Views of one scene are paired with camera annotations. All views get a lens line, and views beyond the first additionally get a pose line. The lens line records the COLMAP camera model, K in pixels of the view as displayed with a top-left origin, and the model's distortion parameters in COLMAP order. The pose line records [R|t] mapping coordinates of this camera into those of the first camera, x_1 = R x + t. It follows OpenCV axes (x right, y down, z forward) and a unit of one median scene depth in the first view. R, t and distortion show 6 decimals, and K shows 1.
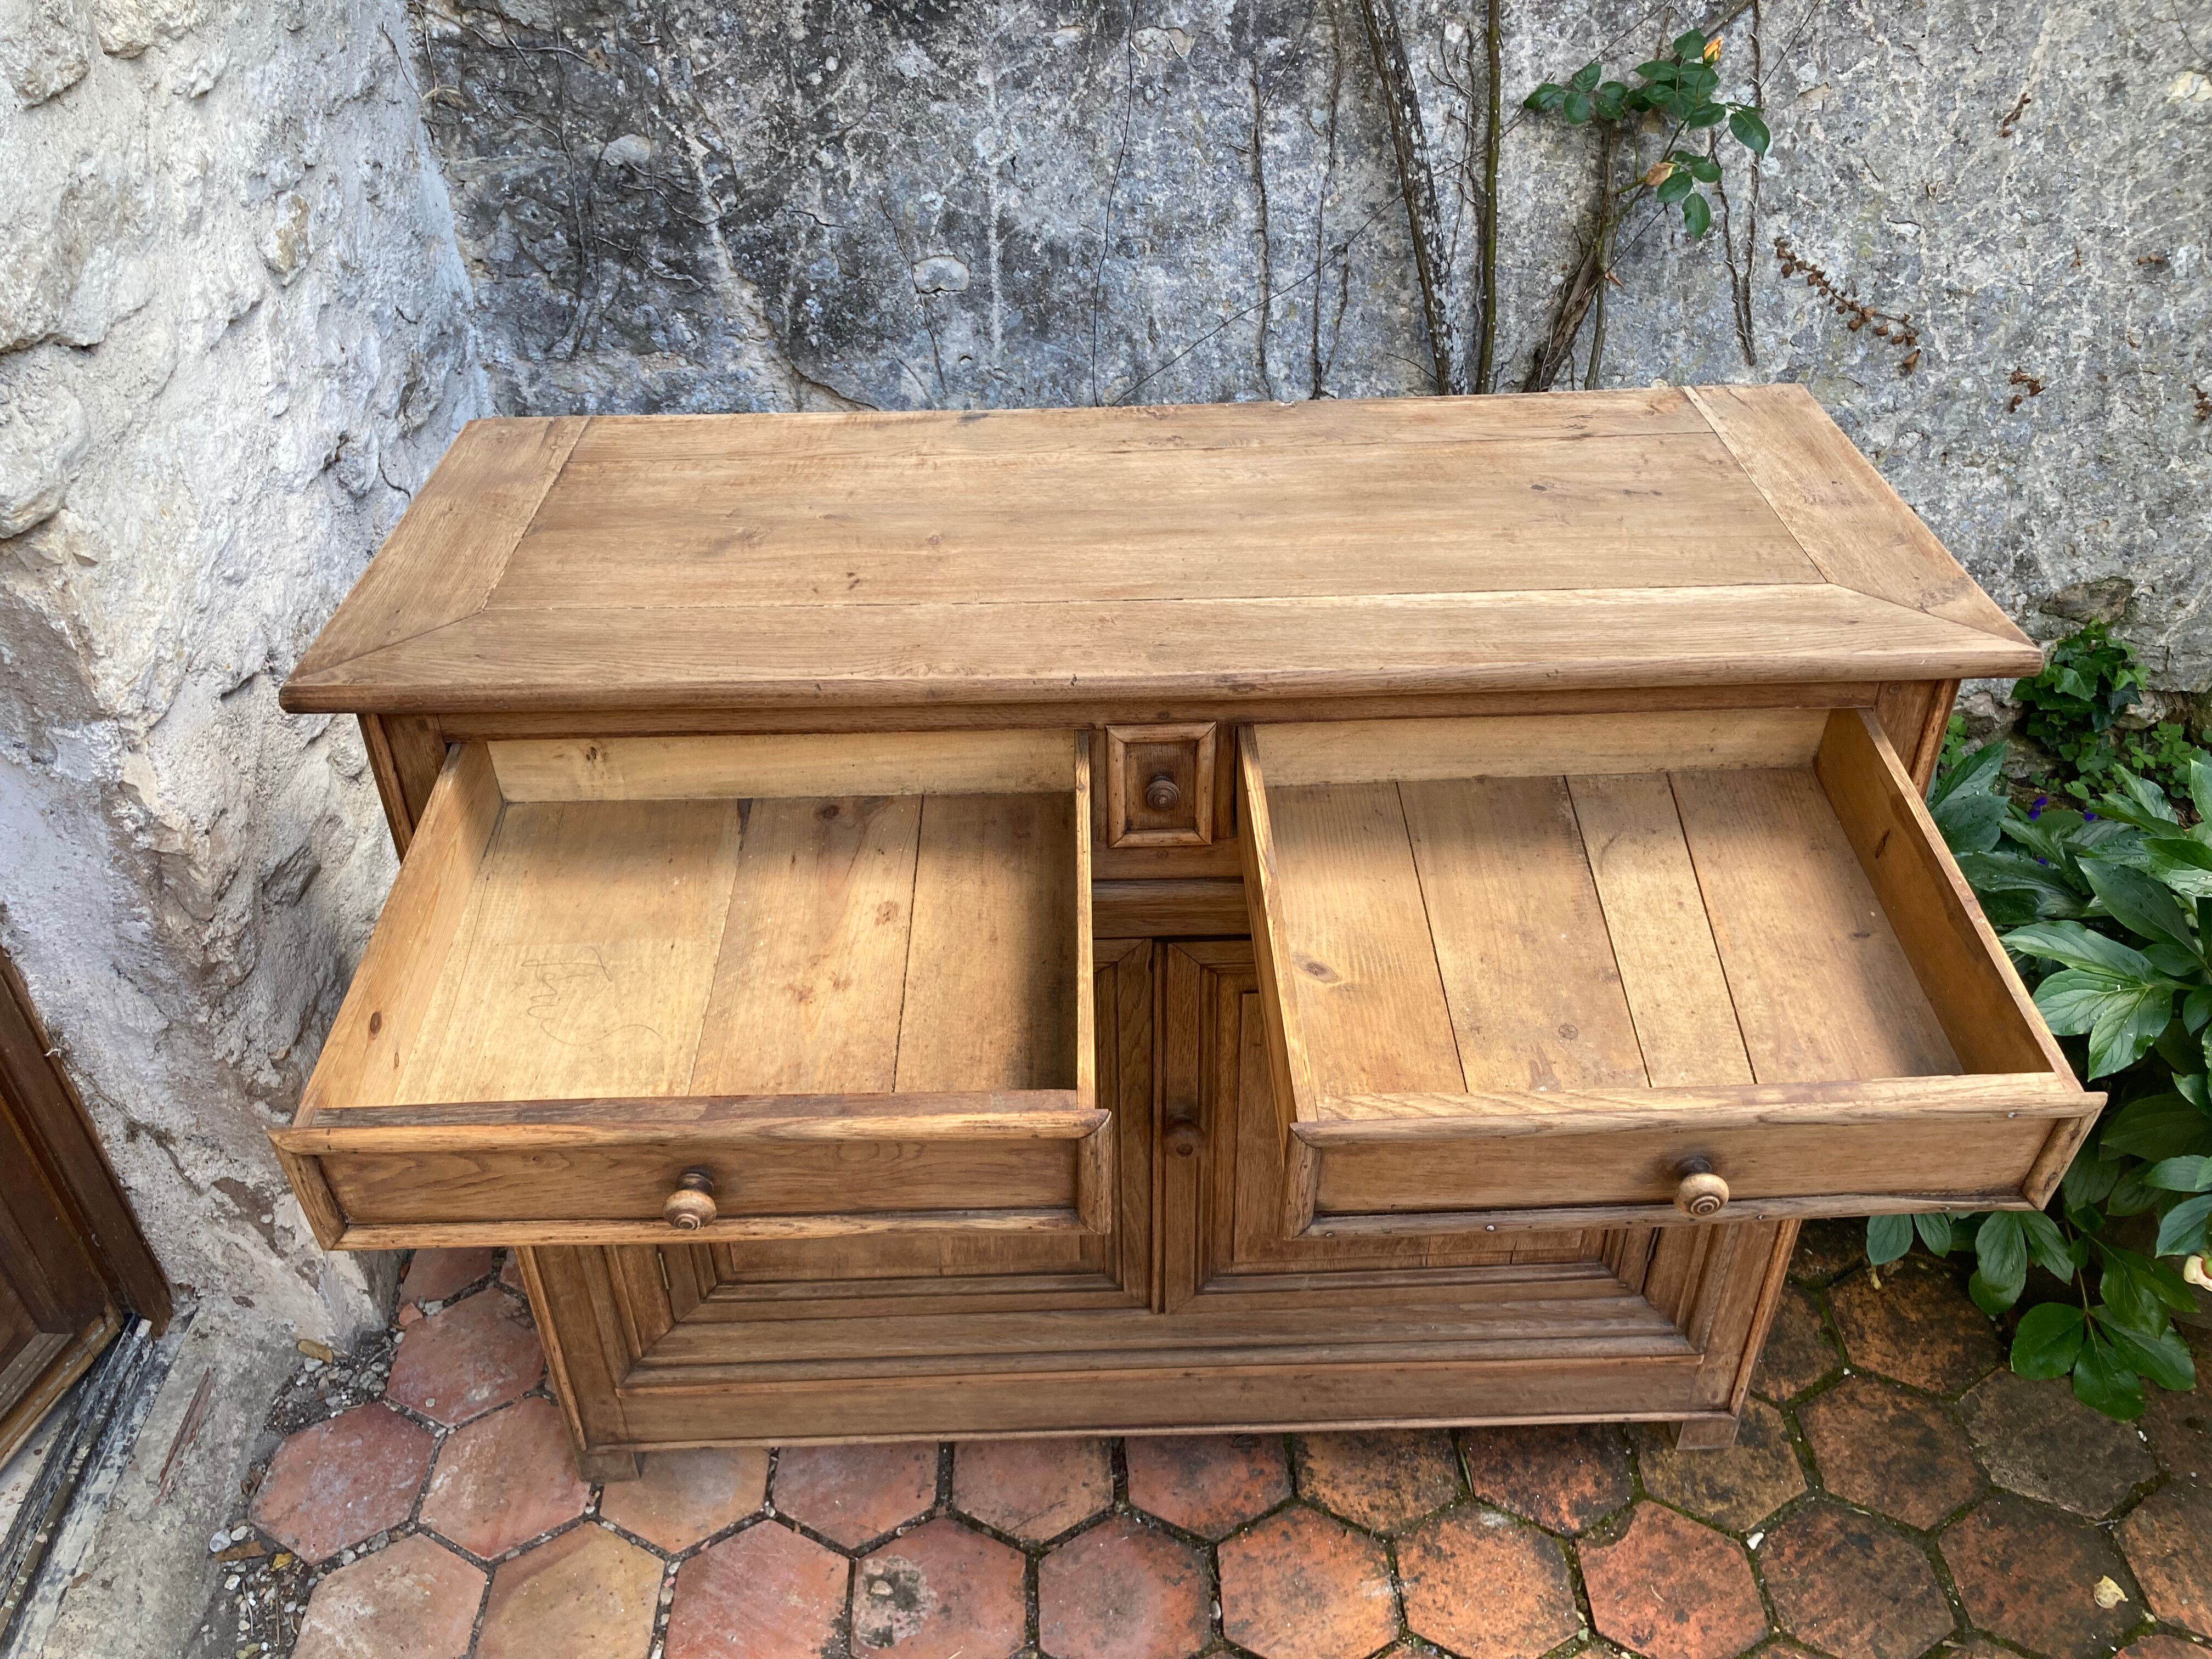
lens RADIAL K [[1846.5, 0, 1106.0], [0, 1846.5, 829.5], [0, 0, 1]] dist [-0.019583, 0.047785]
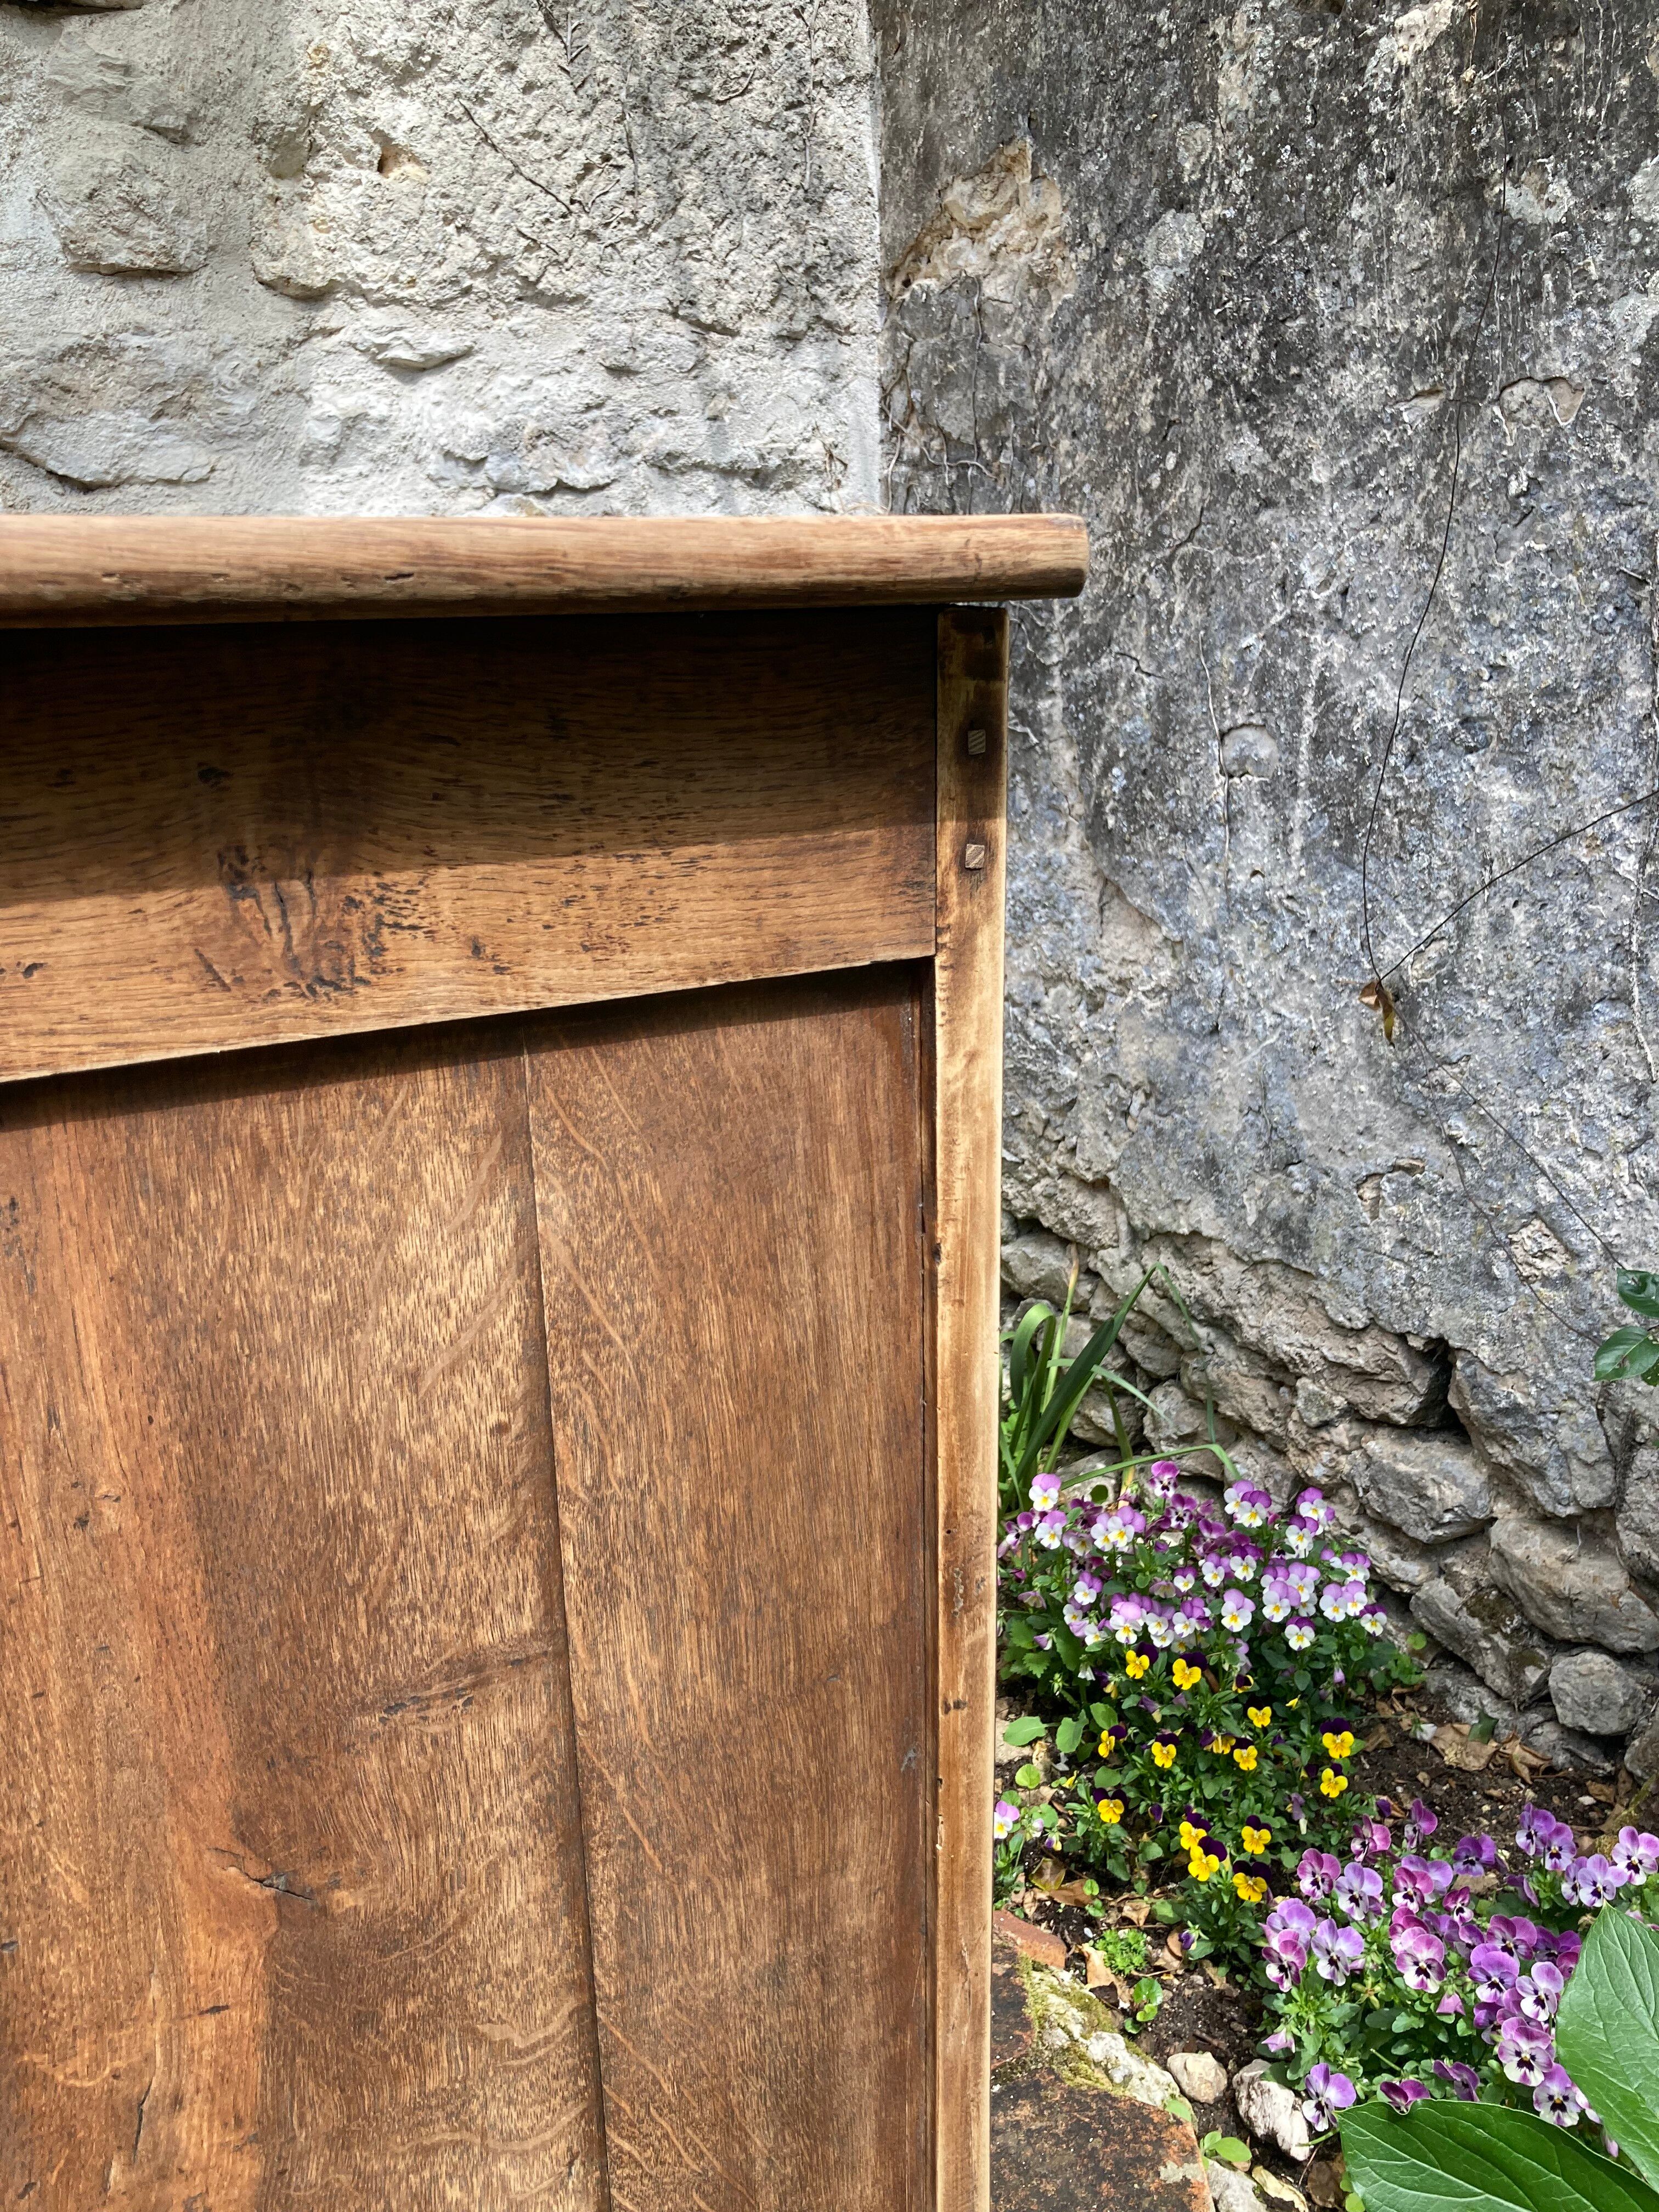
lens RADIAL K [[1846.5, 0, 838.3], [0, 1846.5, 1117.4], [0, 0, 1]] dist [-0.019583, 0.047785]
pose [[0.515163, 0.236096, -0.823933, 0.470441], [-0.498158, 0.864745, -0.063682, -0.055620], [0.697457, 0.443255, 0.563097, 0.570594]]
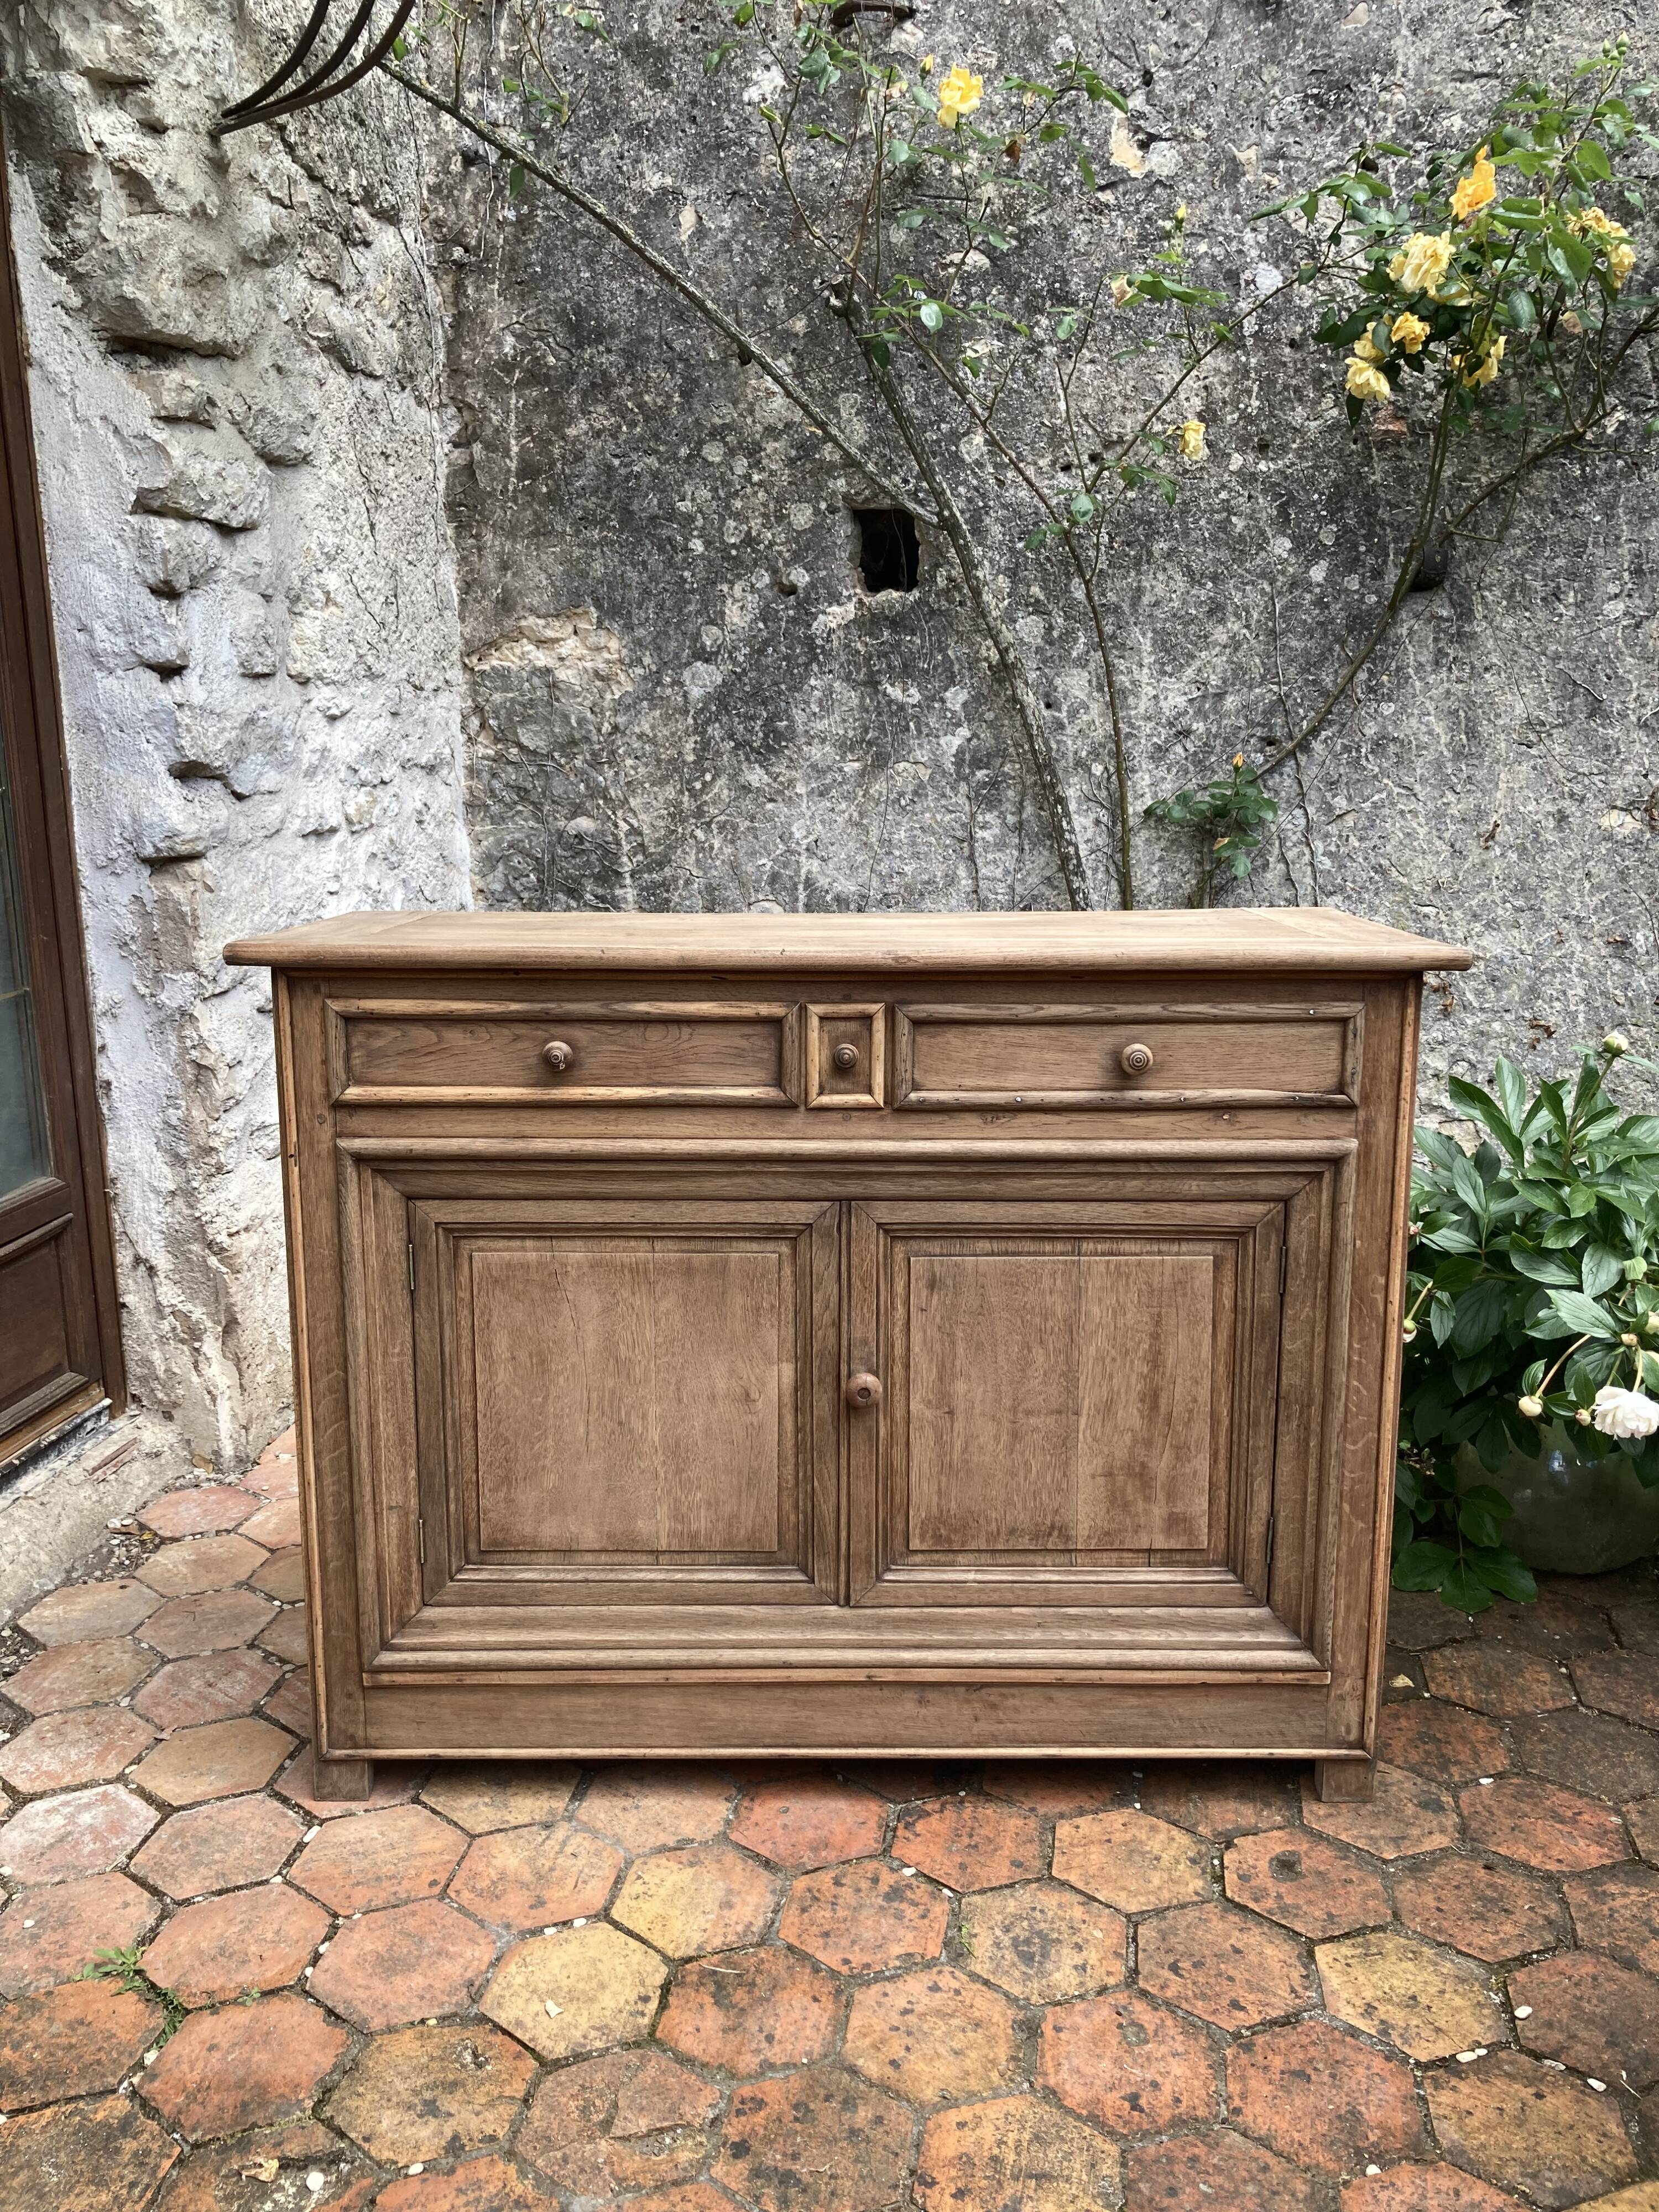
lens RADIAL K [[1834.2, 0, 828.9], [0, 1834.2, 1084.6], [0, 0, 1]] dist [0.118247, -0.359787]
pose [[0.979300, 0.057117, -0.194187, 0.276851], [-0.131972, 0.907583, -0.398594, 0.448157], [0.153474, 0.415971, 0.896334, -0.312737]]
